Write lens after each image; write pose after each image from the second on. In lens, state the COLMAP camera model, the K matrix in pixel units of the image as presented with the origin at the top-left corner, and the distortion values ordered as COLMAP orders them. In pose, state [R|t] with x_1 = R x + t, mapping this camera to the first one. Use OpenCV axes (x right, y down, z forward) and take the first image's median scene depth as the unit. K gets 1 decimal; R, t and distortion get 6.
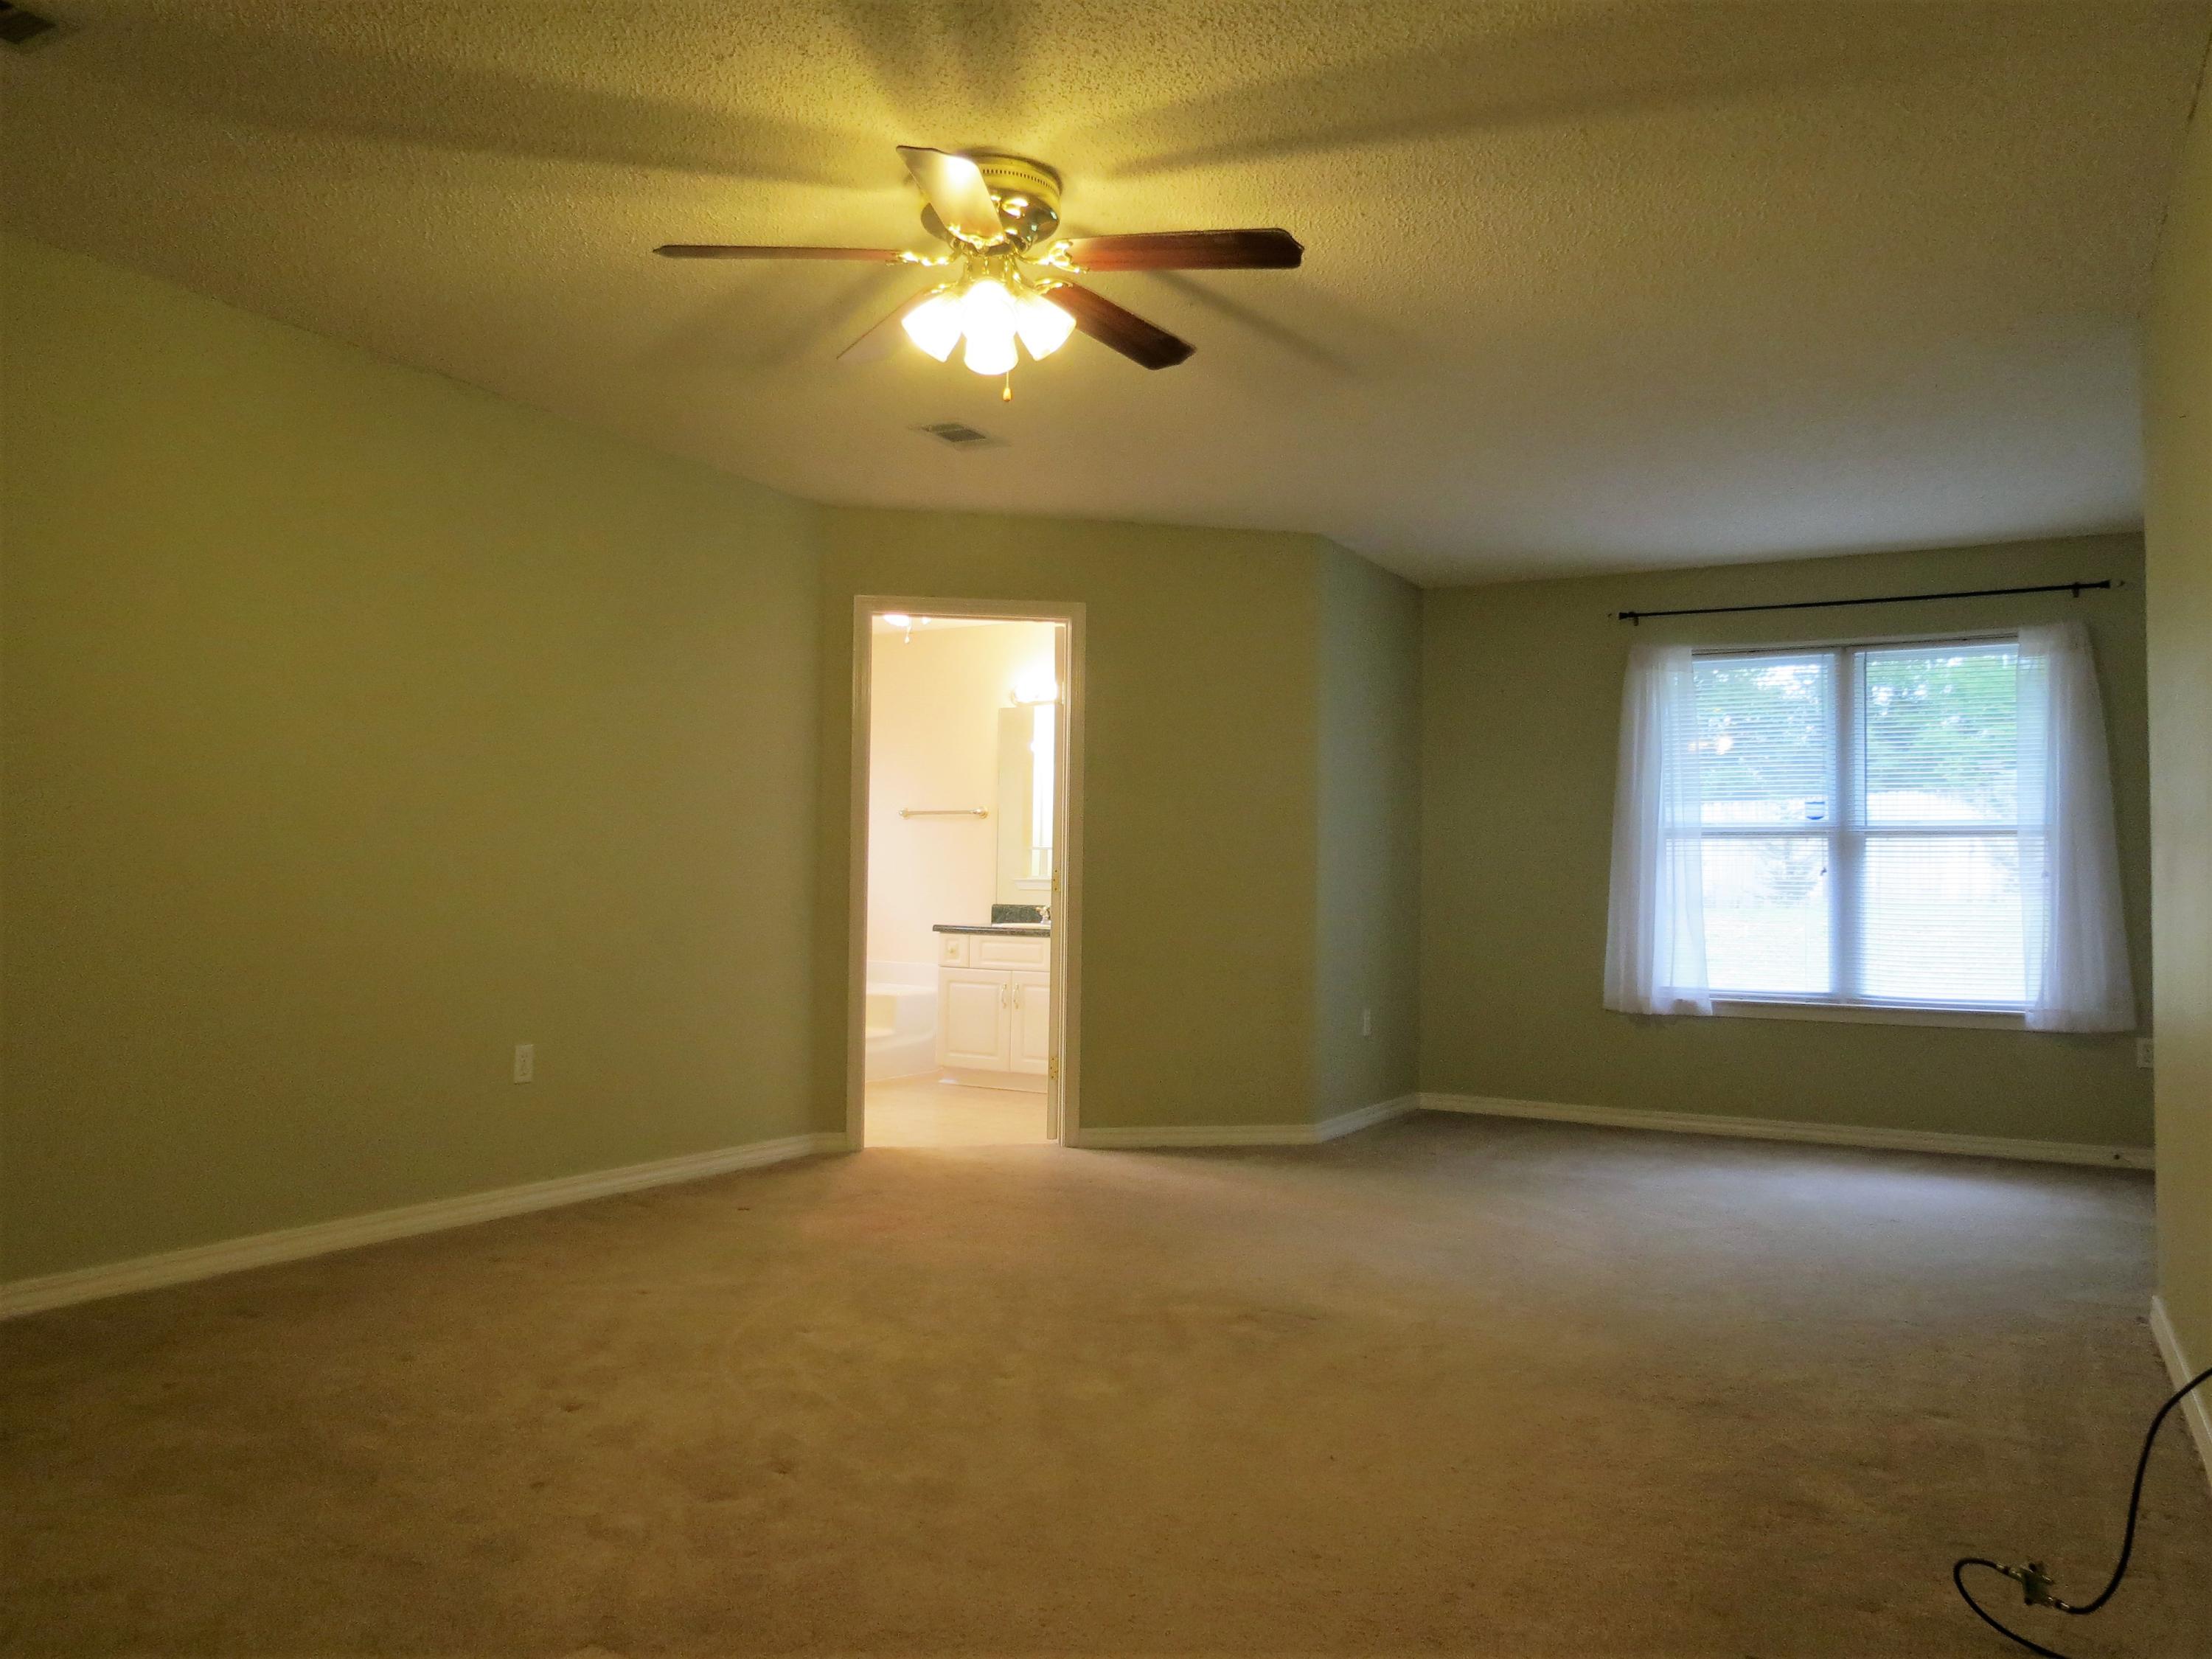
lens RADIAL K [[1575.3, 0, 1099.0], [0, 1575.3, 836.8], [0, 0, 1]] dist [-0.024077, -0.002544]
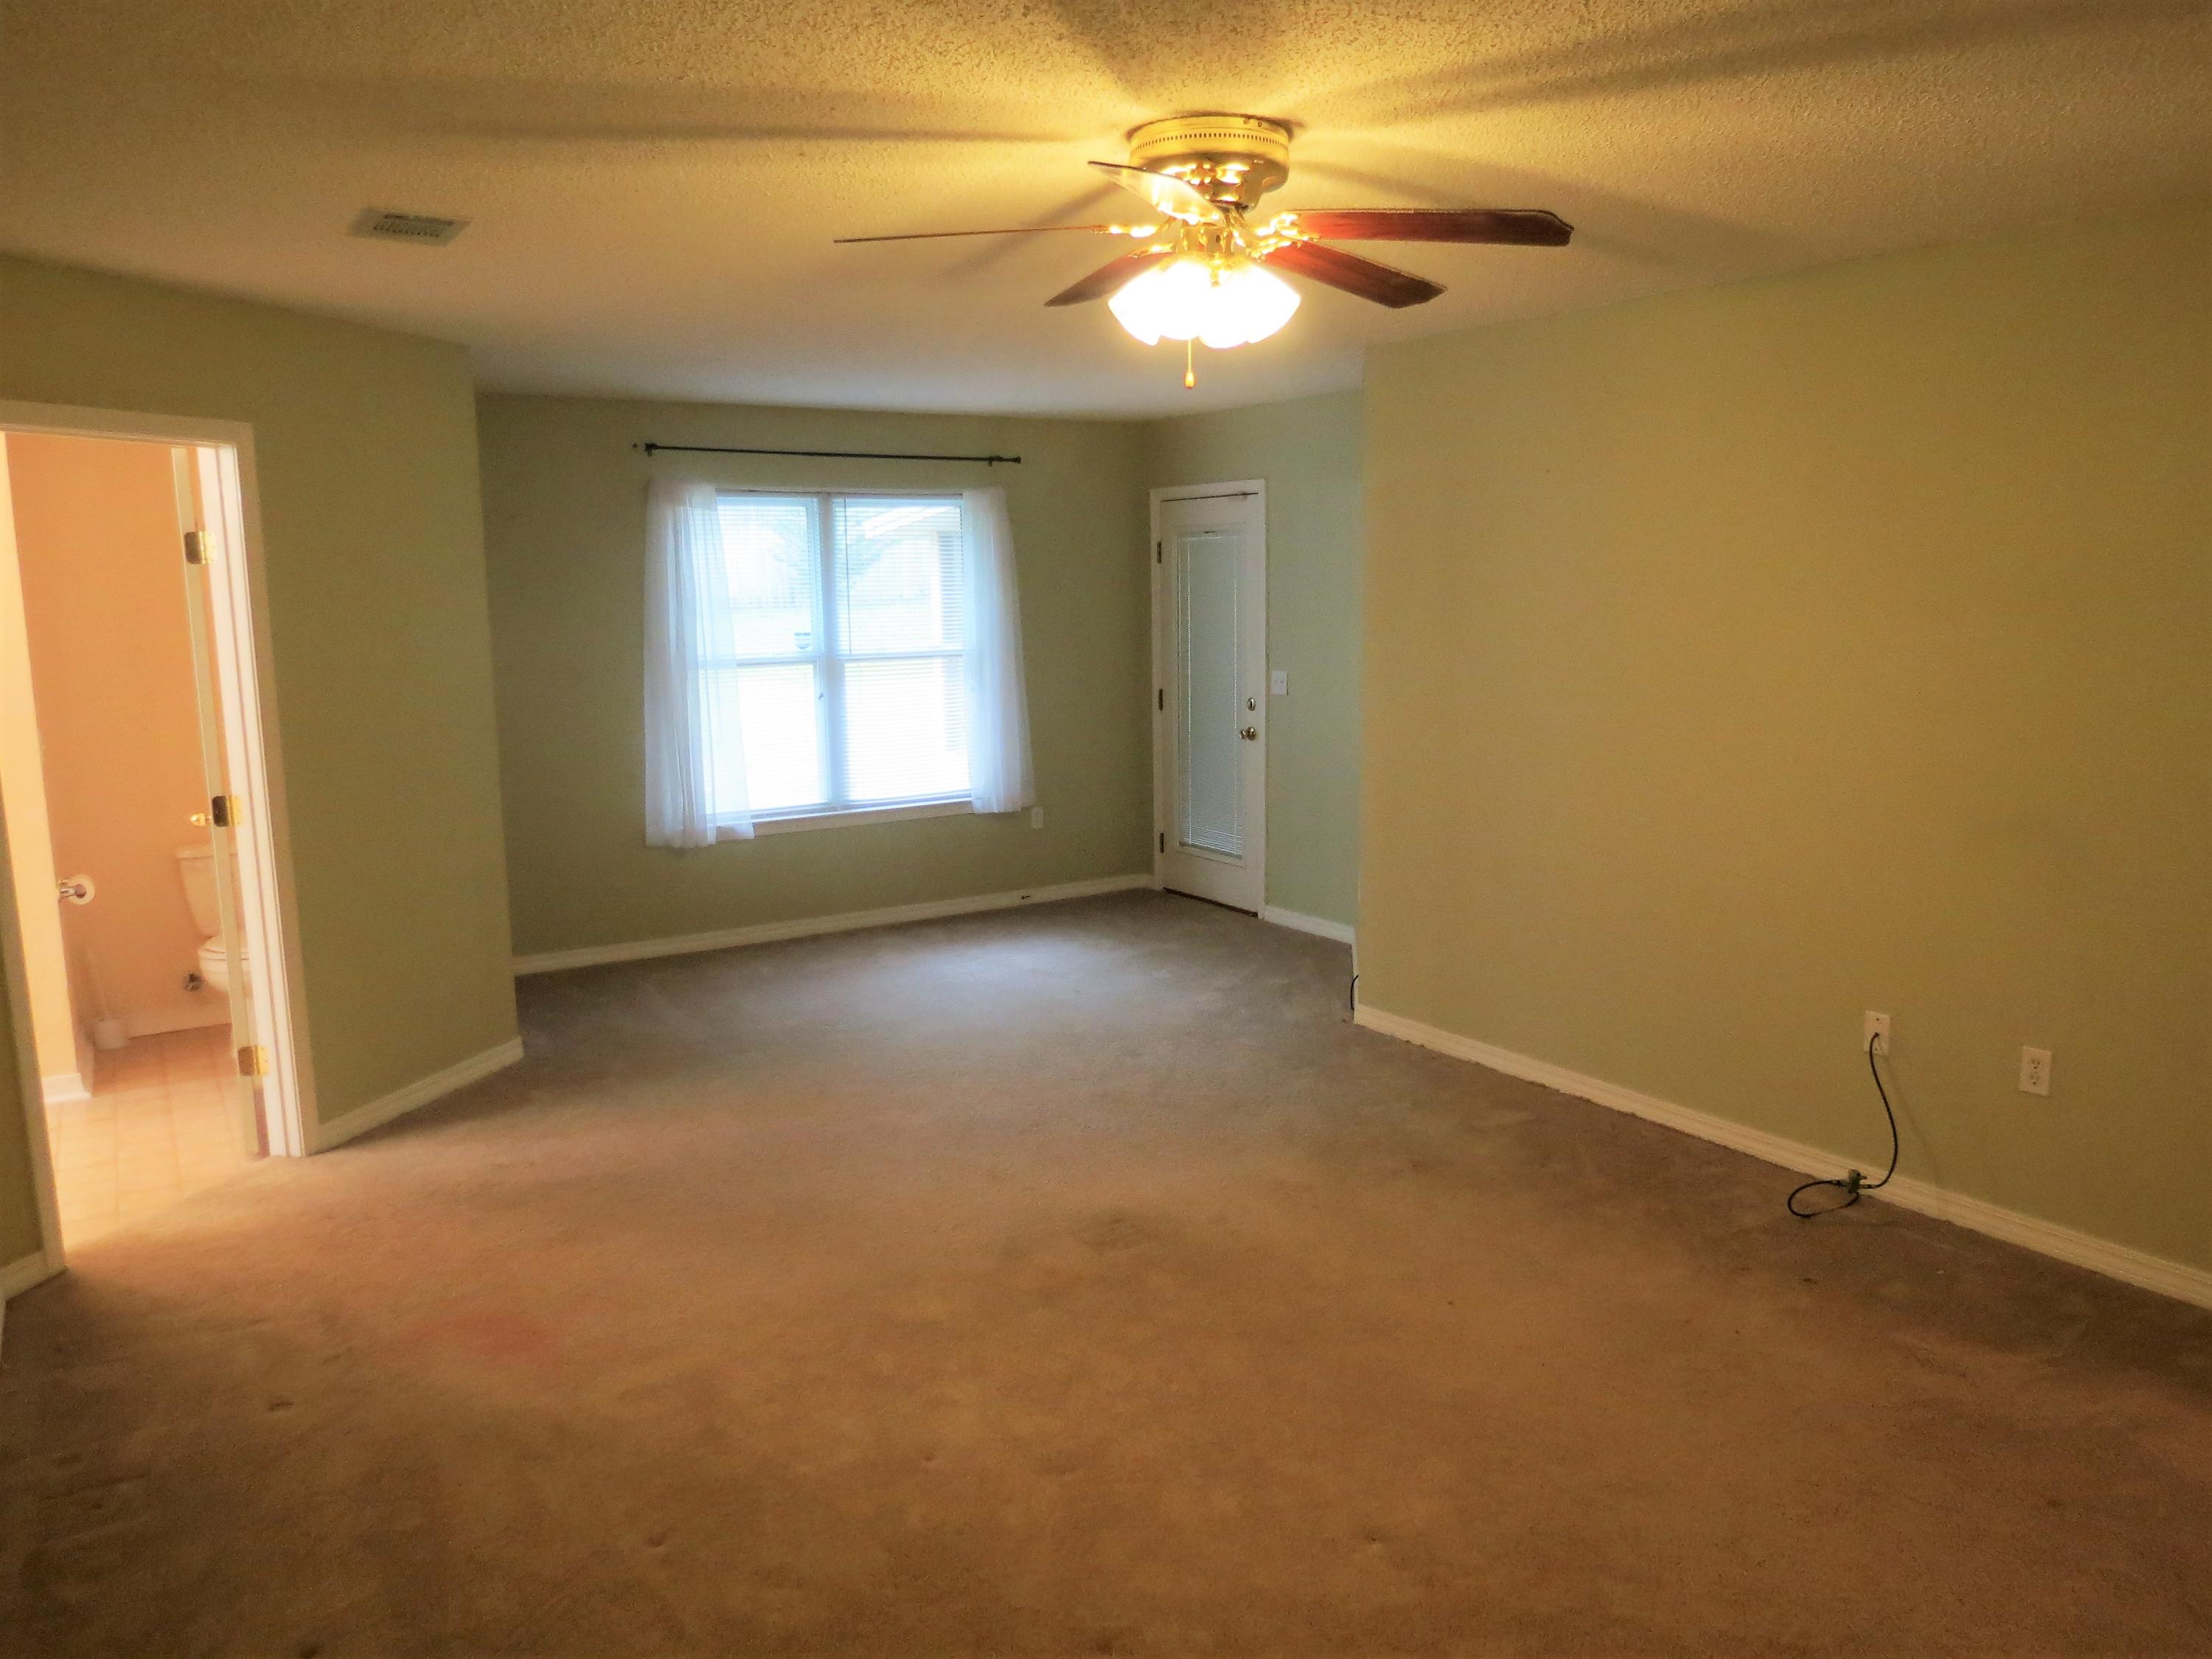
lens RADIAL K [[1587.1, 0, 1063.4], [0, 1587.1, 817.7], [0, 0, 1]] dist [-0.010775, -0.005987]
pose [[0.467833, -0.155427, 0.870043, -0.447601], [-0.005192, 0.983915, 0.178561, -0.093534], [-0.883802, -0.088054, 0.459501, 0.306590]]
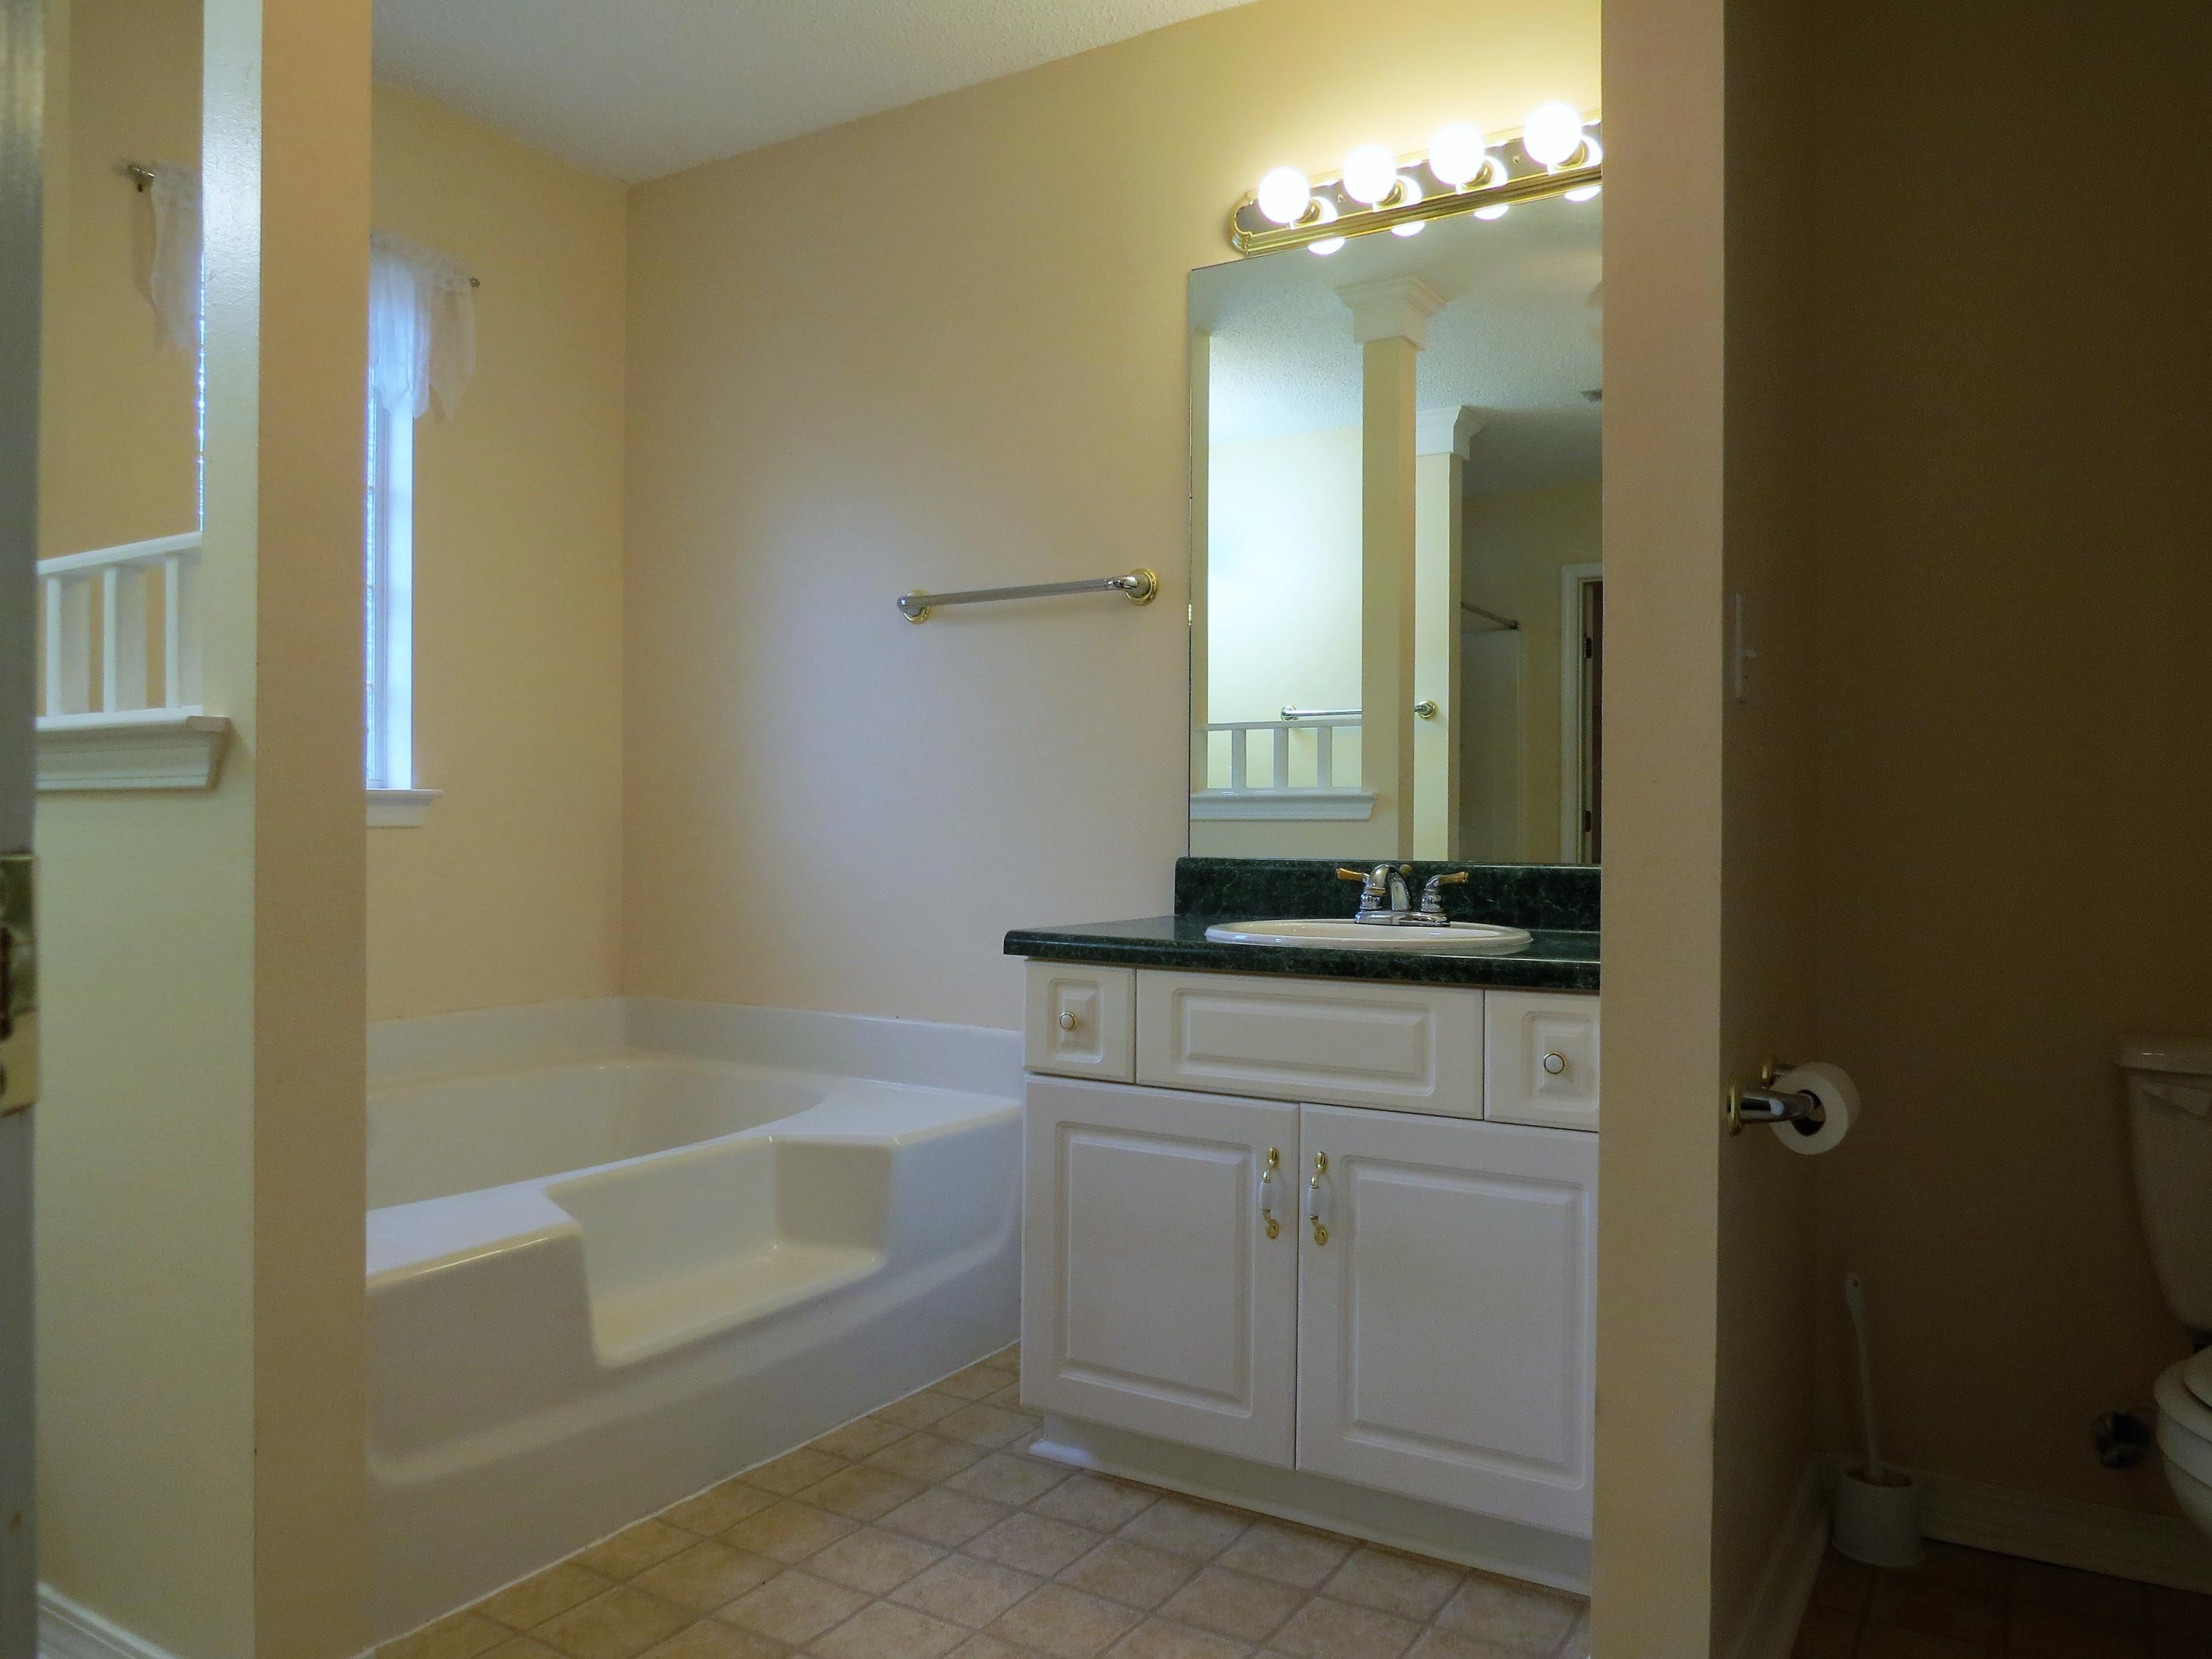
lens RADIAL K [[1575.3, 0, 1099.0], [0, 1575.3, 836.8], [0, 0, 1]] dist [-0.024077, -0.002544]
pose [[0.999684, -0.010030, -0.023046, -0.098053], [0.010886, 0.999244, 0.037326, 0.032701], [0.022654, -0.037565, 0.999037, 0.854320]]
